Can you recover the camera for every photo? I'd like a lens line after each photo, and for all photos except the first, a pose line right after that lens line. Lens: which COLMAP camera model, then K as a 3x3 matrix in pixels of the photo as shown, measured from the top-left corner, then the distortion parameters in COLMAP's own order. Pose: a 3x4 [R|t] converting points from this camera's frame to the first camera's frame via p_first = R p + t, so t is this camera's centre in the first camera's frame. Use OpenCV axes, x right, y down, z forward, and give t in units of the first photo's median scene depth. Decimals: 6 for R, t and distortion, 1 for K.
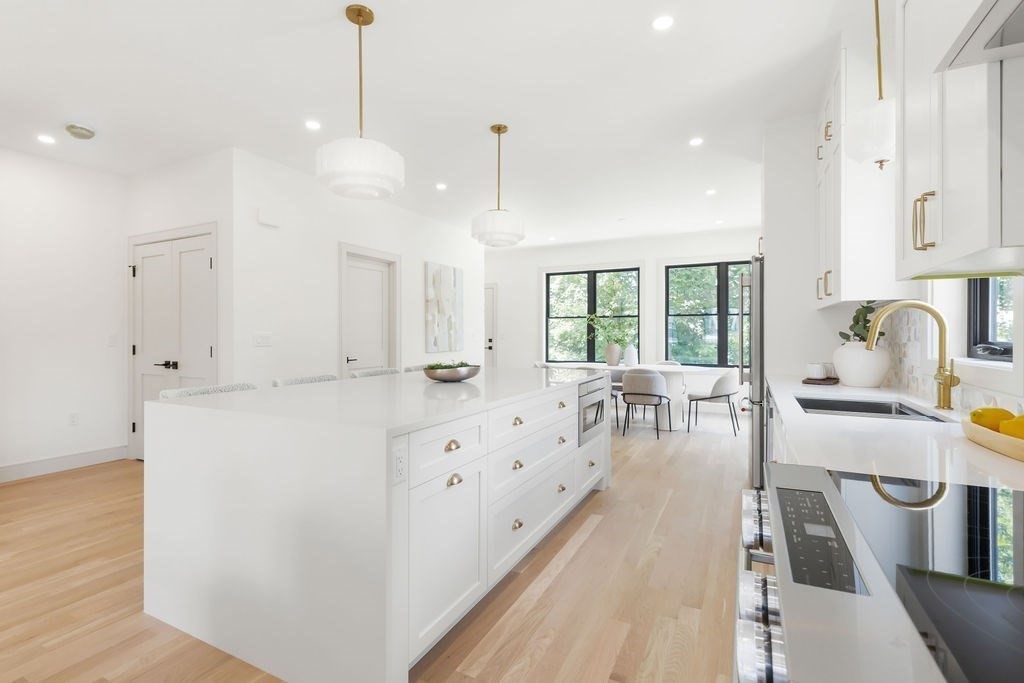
lens RADIAL K [[462.8, 0, 511.9], [0, 462.8, 331.1], [0, 0, 1]] dist [0.000512, 0.000111]
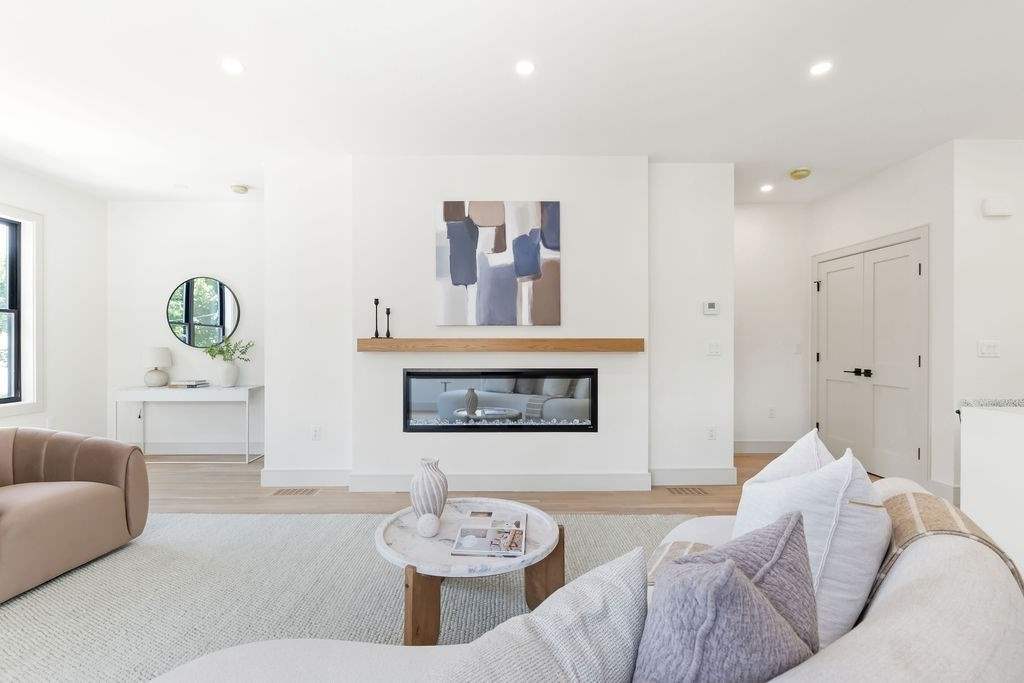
lens RADIAL K [[481.6, 0, 512.0], [0, 481.6, 341.5], [0, 0, 1]] dist [0.001332, 0.000270]
pose [[0.472813, -0.001595, -0.881162, -0.140899], [0.004839, 0.999988, 0.000786, -0.001218], [0.881150, -0.004635, 0.472815, -0.185946]]
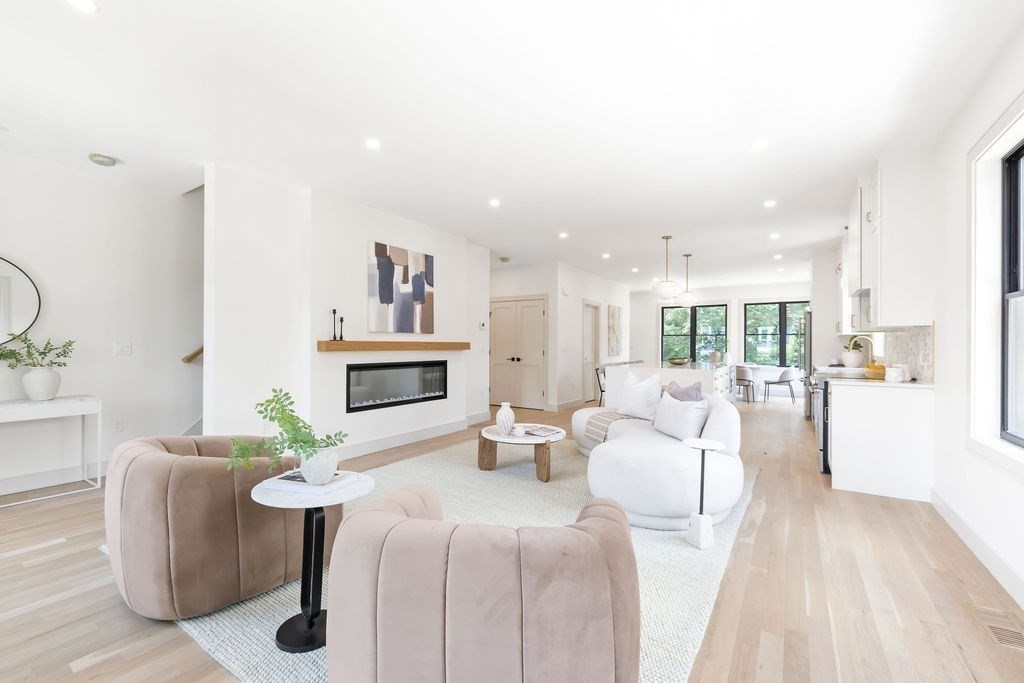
lens RADIAL K [[434.8, 0, 508.8], [0, 434.8, 337.8], [0, 0, 1]] dist [0.000853, 0.000474]
pose [[0.994925, 0.003990, -0.100542, -0.514477], [-0.004998, 0.999940, -0.009777, -0.006166], [0.100497, 0.010230, 0.994885, -0.908970]]
